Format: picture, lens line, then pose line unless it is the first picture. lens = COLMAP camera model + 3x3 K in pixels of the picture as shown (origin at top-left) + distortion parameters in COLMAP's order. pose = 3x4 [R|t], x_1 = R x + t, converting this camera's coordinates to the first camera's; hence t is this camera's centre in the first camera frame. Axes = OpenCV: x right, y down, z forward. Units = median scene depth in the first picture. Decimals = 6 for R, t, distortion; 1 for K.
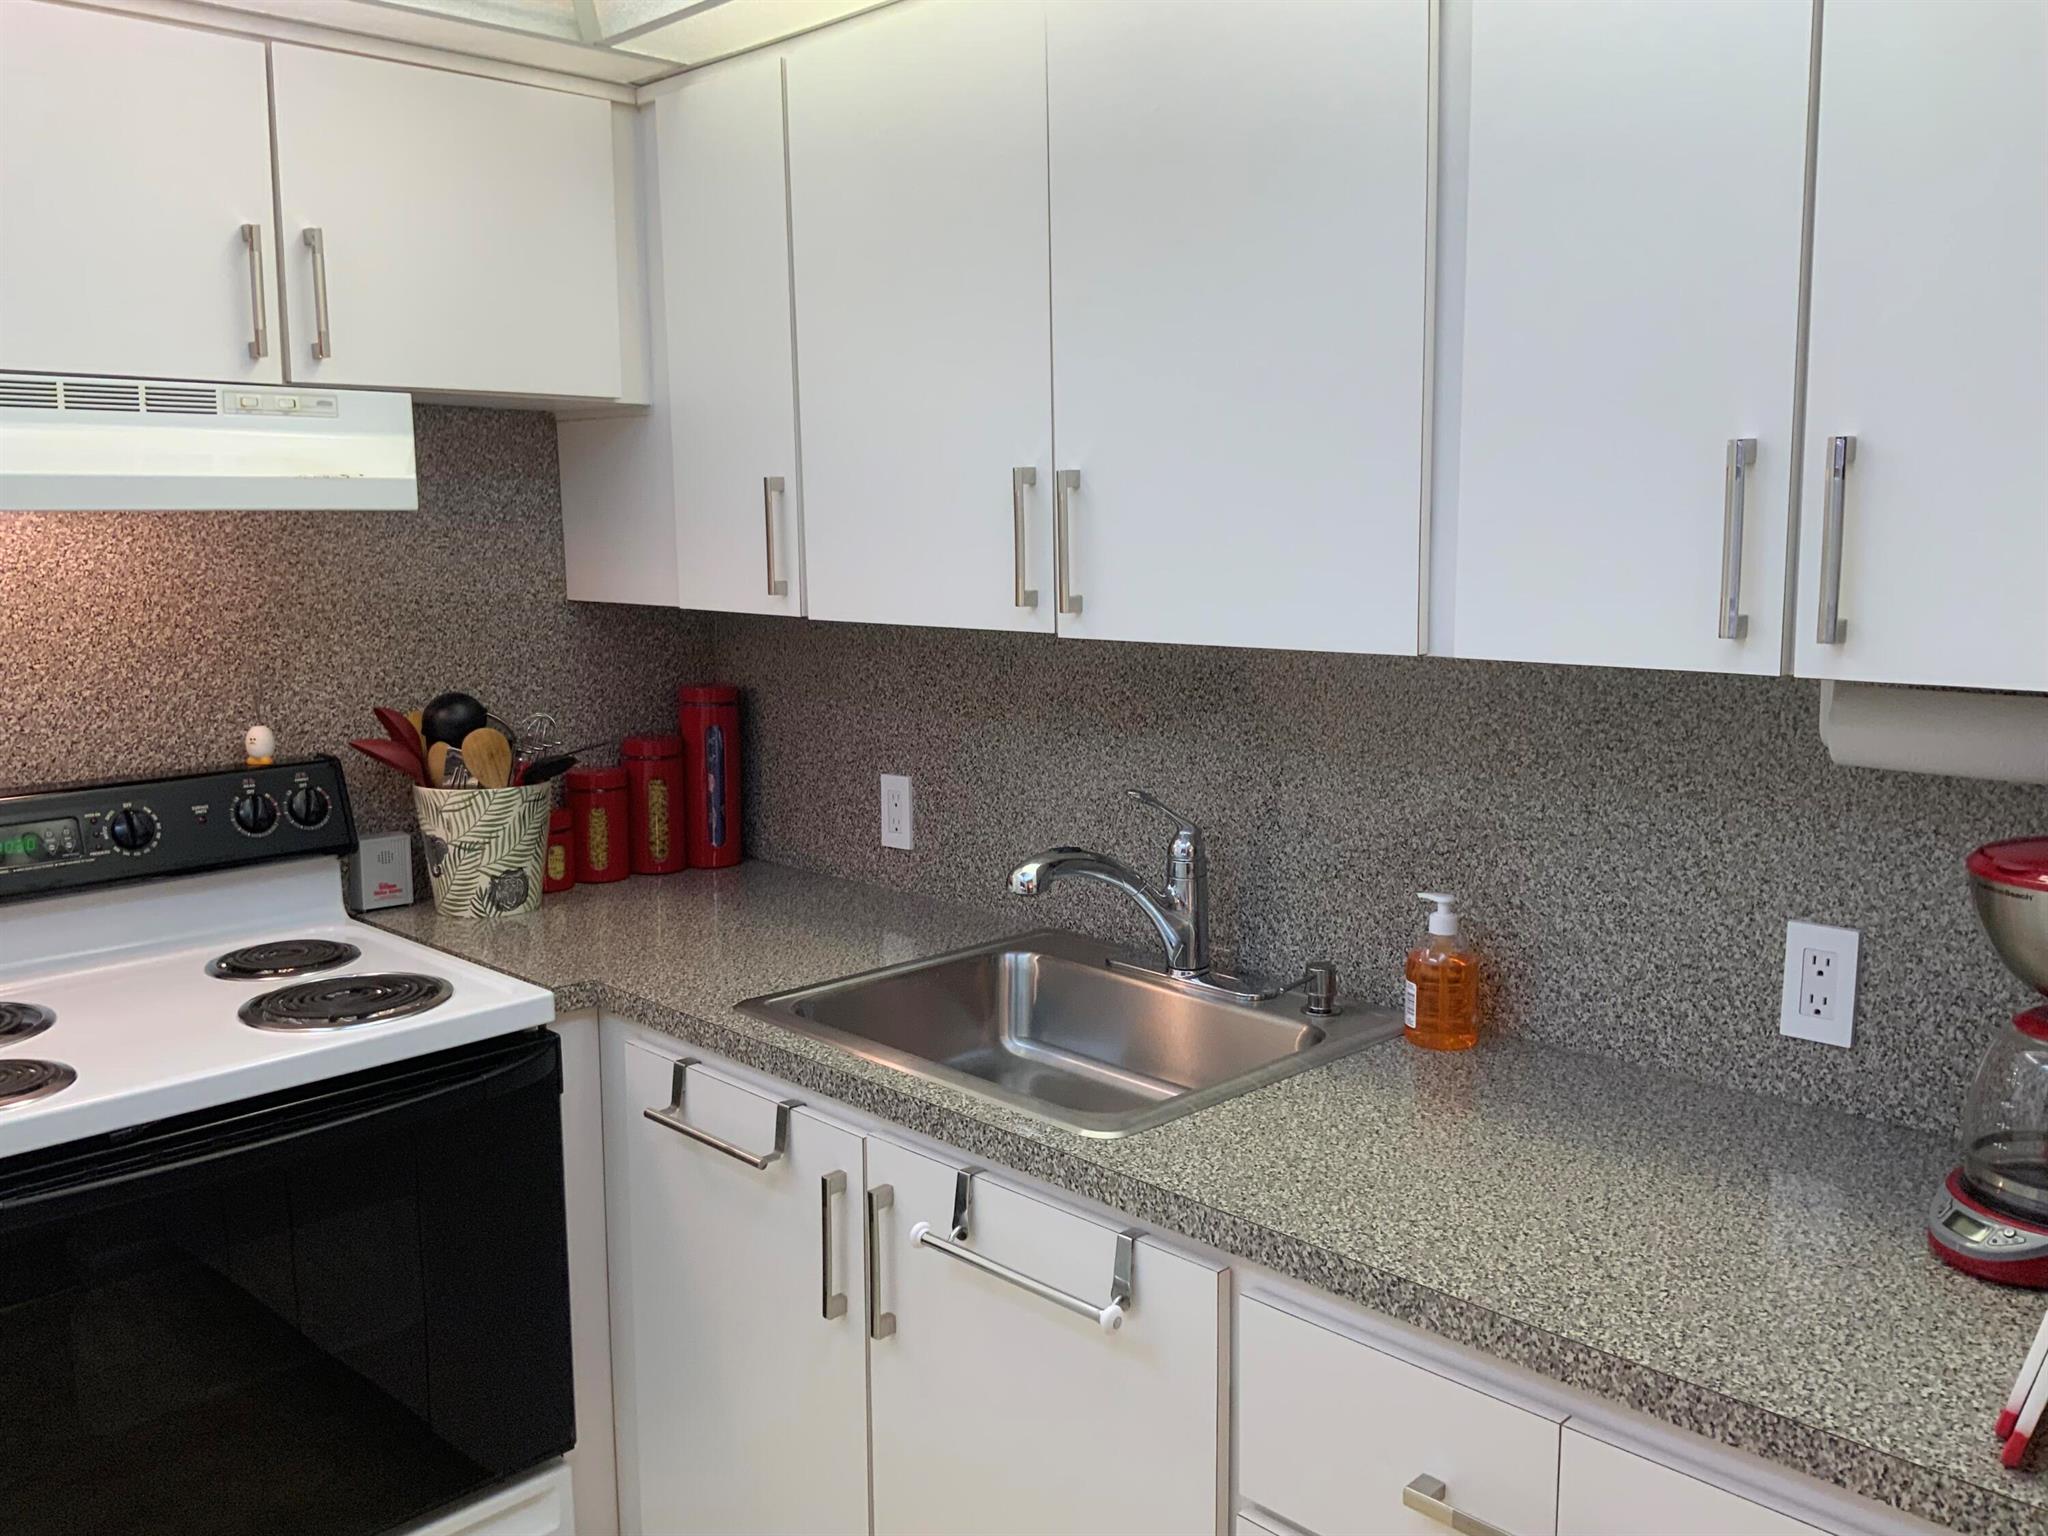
lens RADIAL K [[1681.5, 0, 1017.6], [0, 1681.5, 753.8], [0, 0, 1]] dist [0.113829, -0.235254]
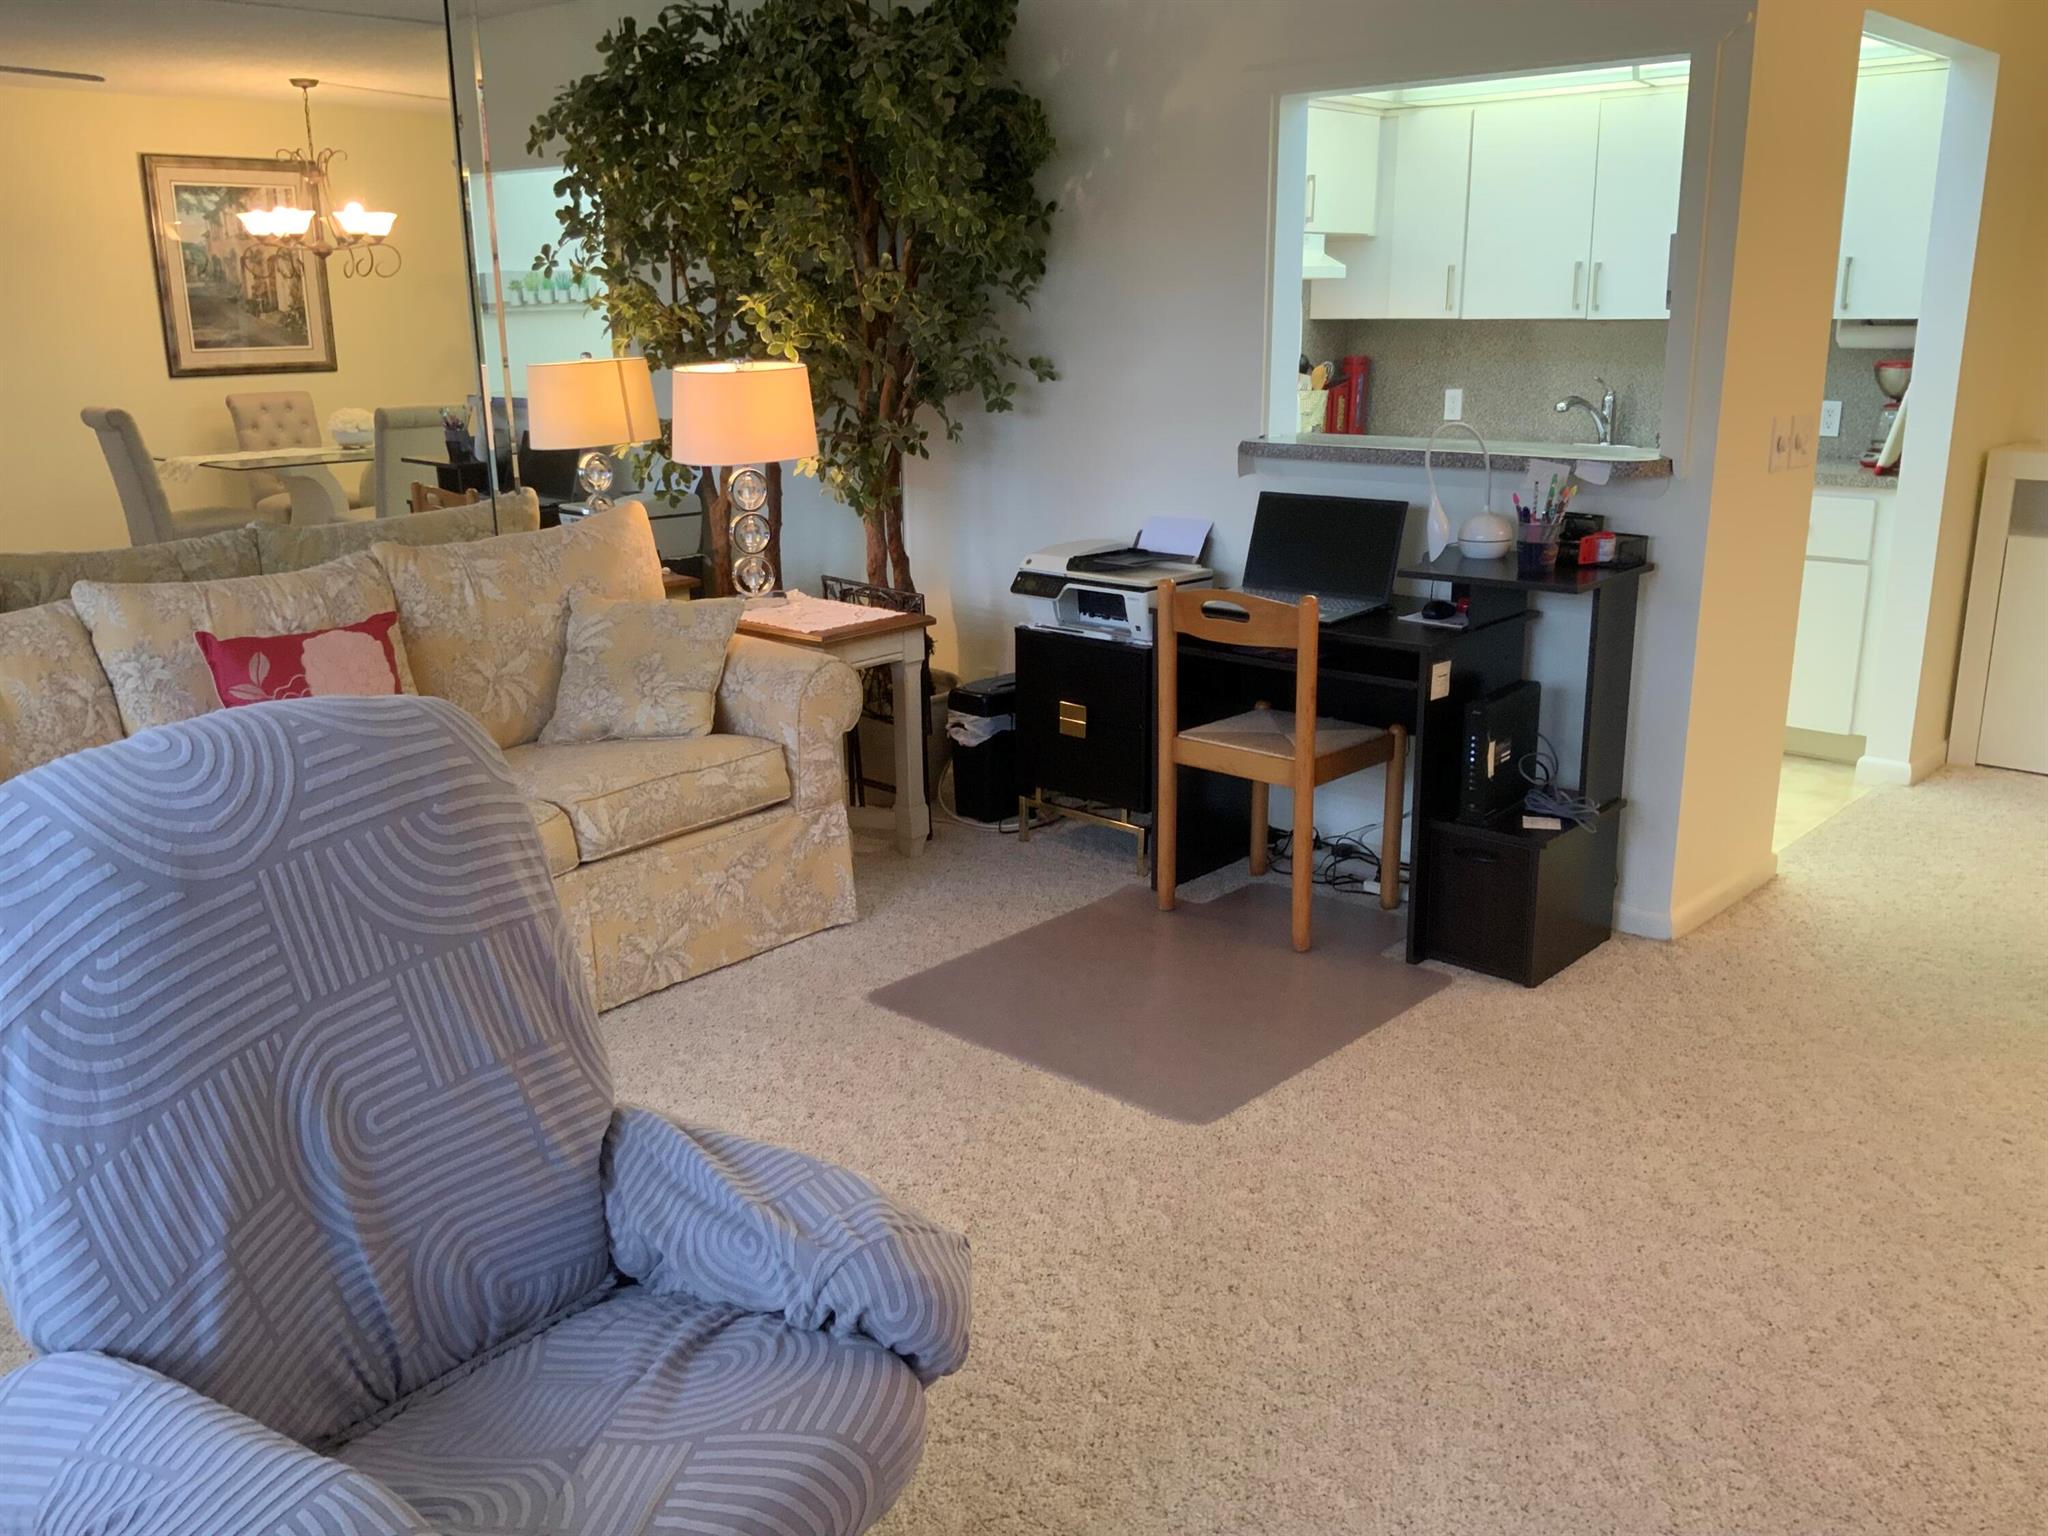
lens RADIAL K [[1681.5, 0, 1017.6], [0, 1681.5, 753.8], [0, 0, 1]] dist [0.113829, -0.235254]
pose [[0.999026, -0.011937, 0.042485, -0.956470], [0.006756, 0.992744, 0.120054, 0.278543], [-0.043610, -0.119650, 0.991858, -1.747358]]
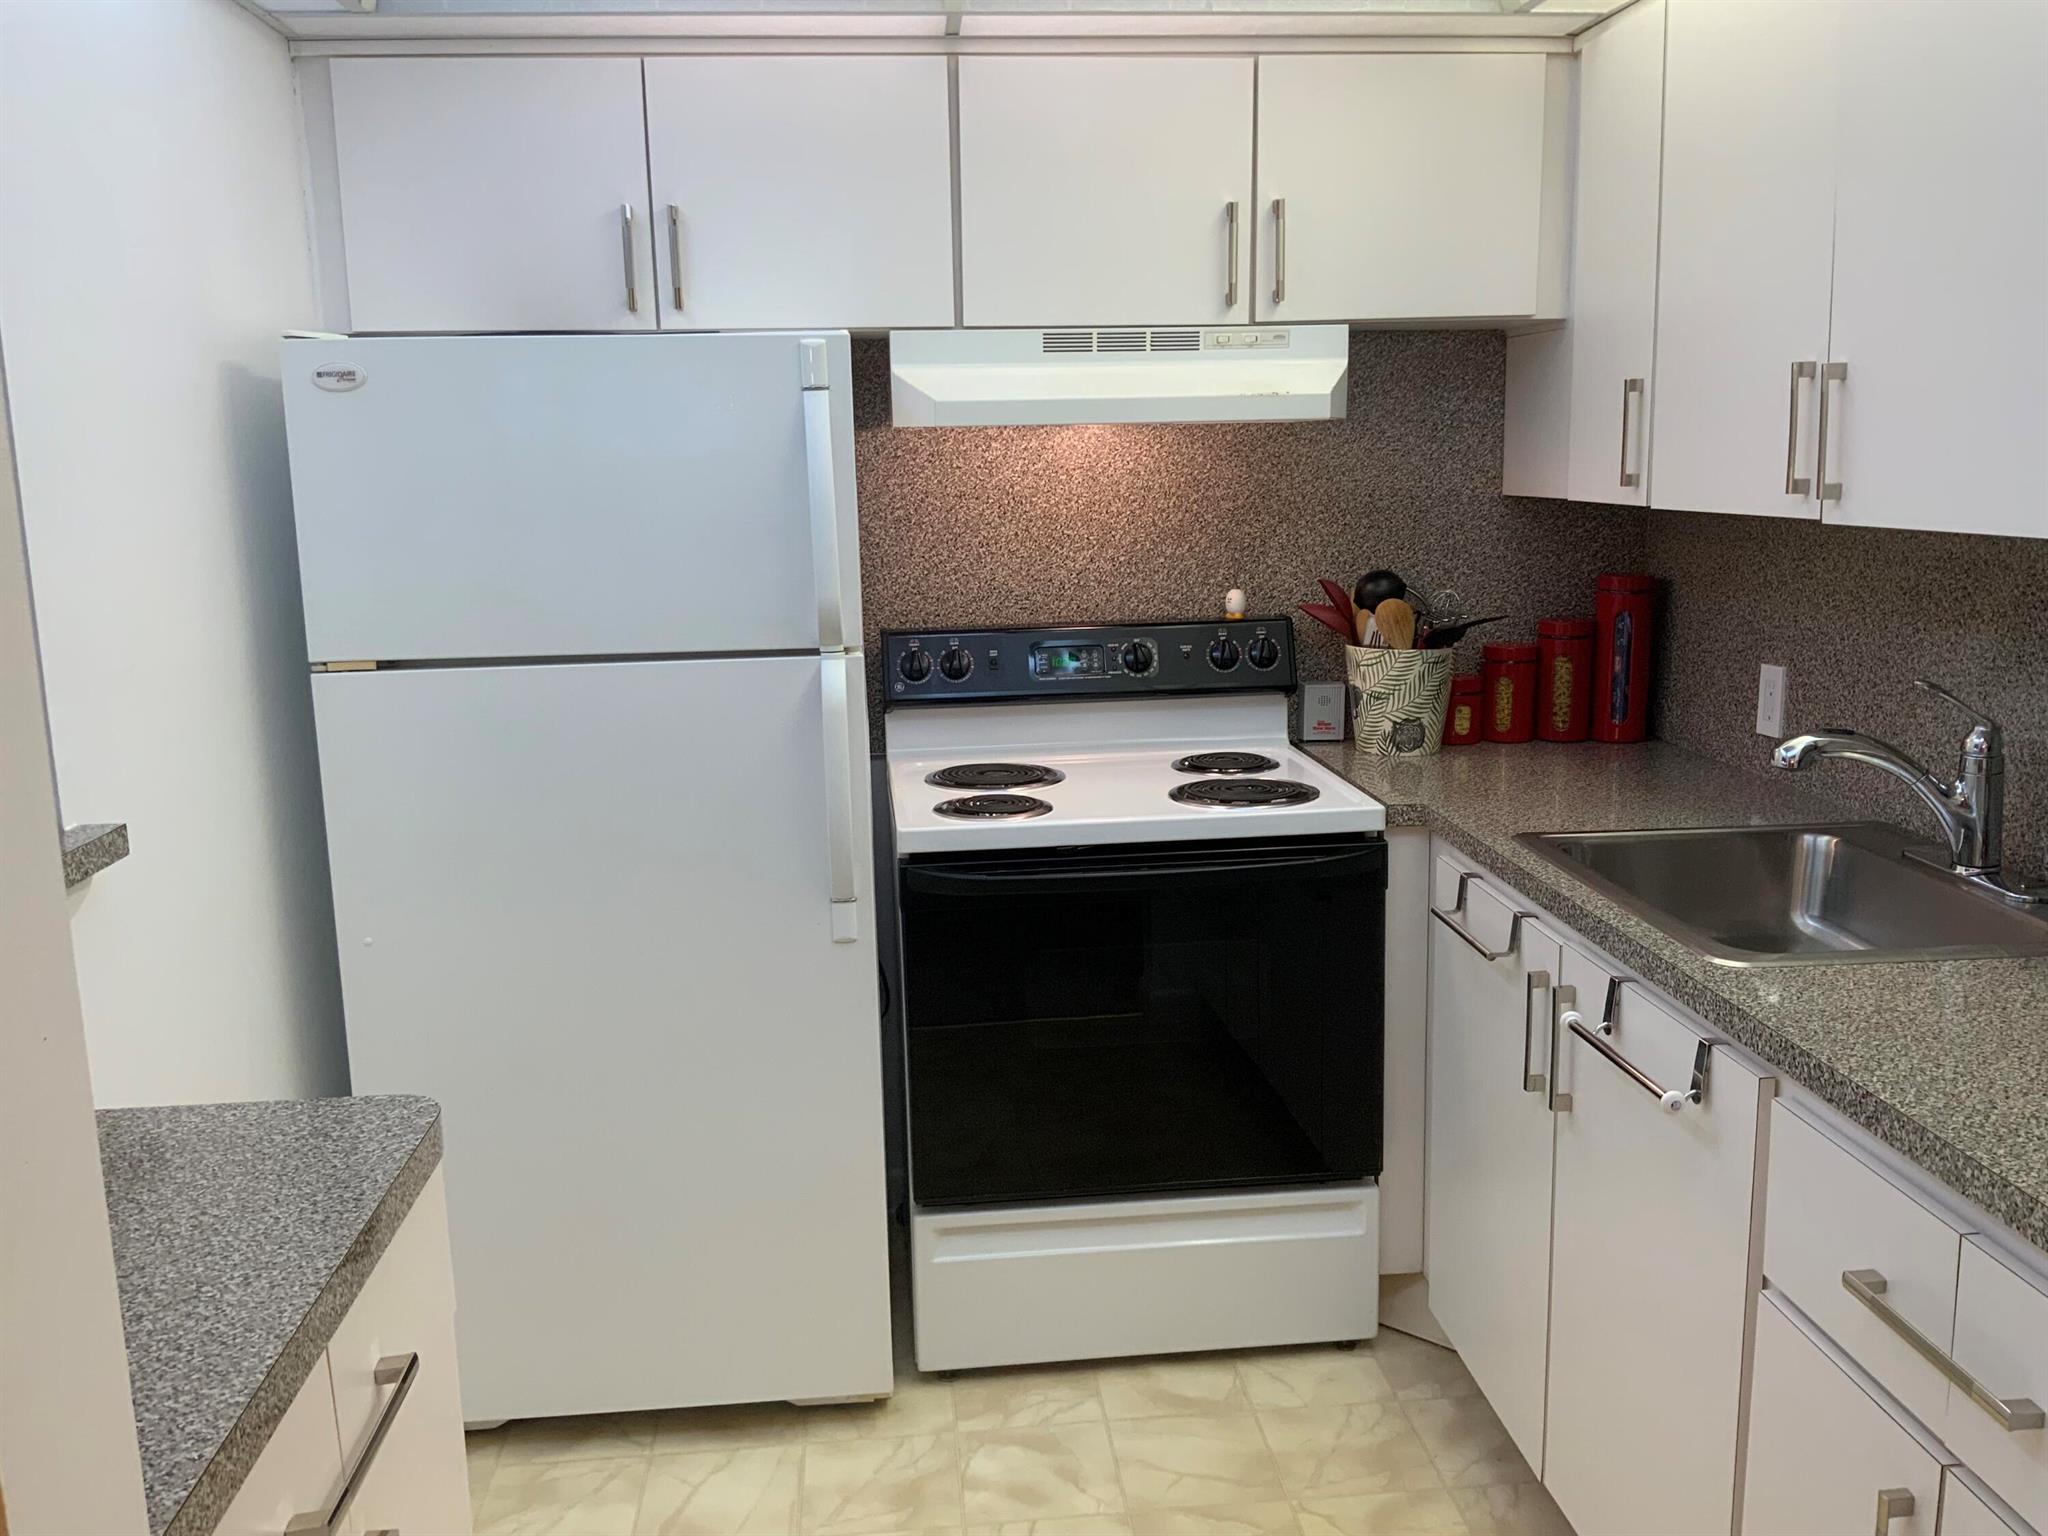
lens RADIAL K [[1681.5, 0, 1017.6], [0, 1681.5, 753.8], [0, 0, 1]] dist [0.113829, -0.235254]
pose [[0.771100, 0.104637, -0.628058, 0.269969], [-0.073901, 0.994445, 0.074948, 0.026305], [0.632411, -0.011378, 0.774549, -0.120996]]
